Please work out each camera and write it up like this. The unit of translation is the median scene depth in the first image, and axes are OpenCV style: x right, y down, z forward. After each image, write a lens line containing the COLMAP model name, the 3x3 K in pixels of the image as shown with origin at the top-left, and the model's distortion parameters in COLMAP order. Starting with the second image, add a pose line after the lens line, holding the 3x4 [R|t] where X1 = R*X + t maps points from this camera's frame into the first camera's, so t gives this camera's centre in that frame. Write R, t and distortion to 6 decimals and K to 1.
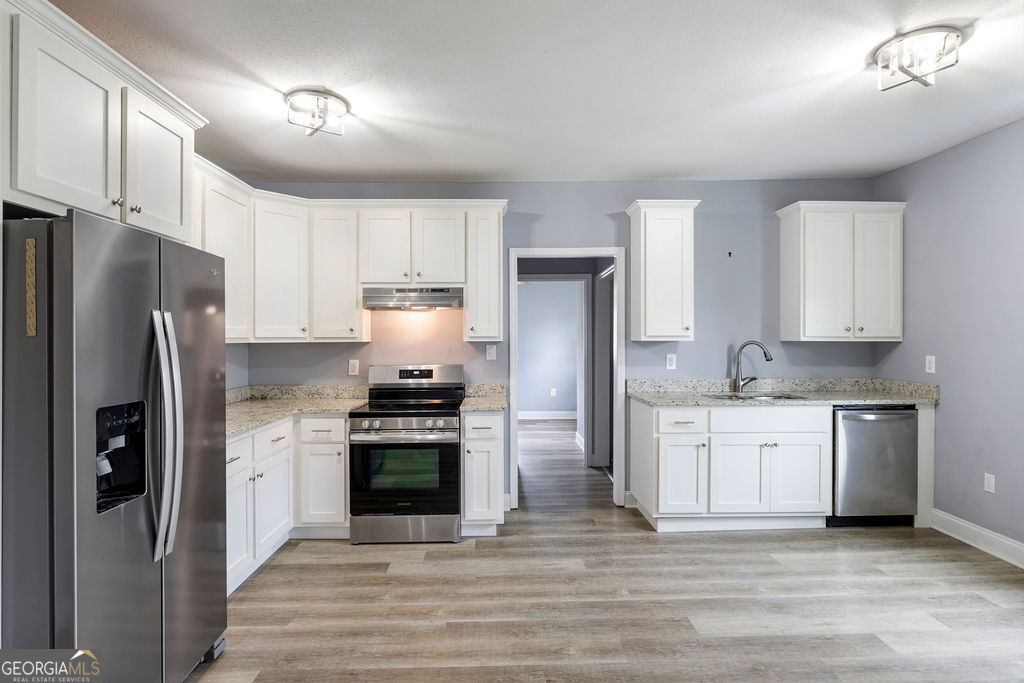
lens RADIAL K [[538.3, 0, 508.6], [0, 538.3, 339.0], [0, 0, 1]] dist [-0.006133, 0.000643]
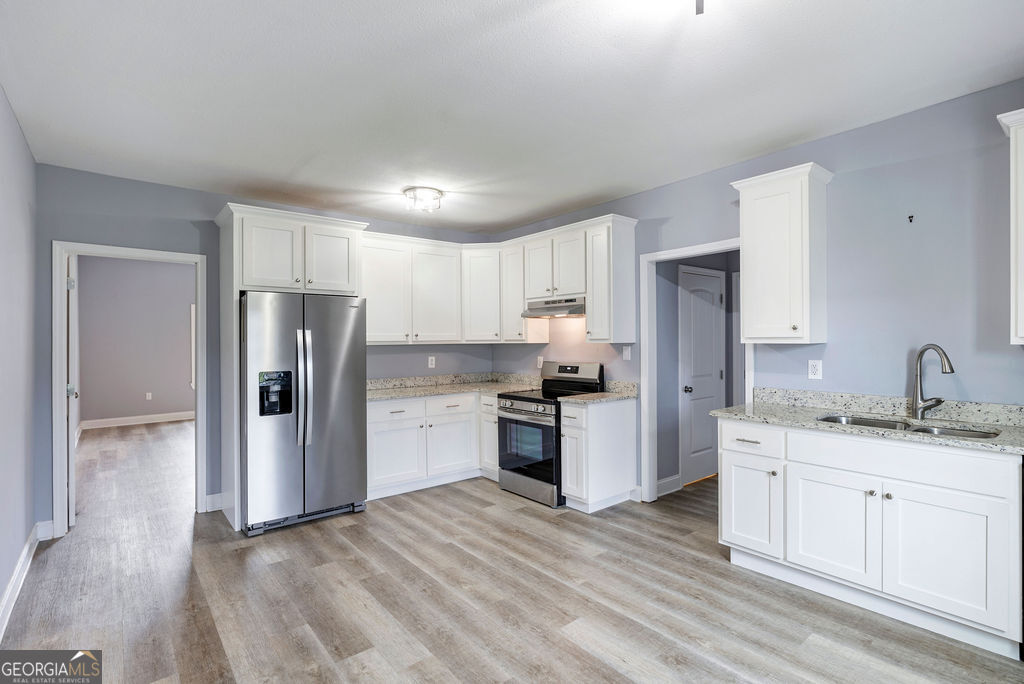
lens RADIAL K [[492.9, 0, 514.9], [0, 492.9, 341.2], [0, 0, 1]] dist [-0.010680, 0.001382]
pose [[0.605262, 0.000470, -0.796026, 0.739628], [0.003504, 0.999989, 0.003255, -0.003979], [0.796018, -0.004759, 0.605254, 0.256627]]
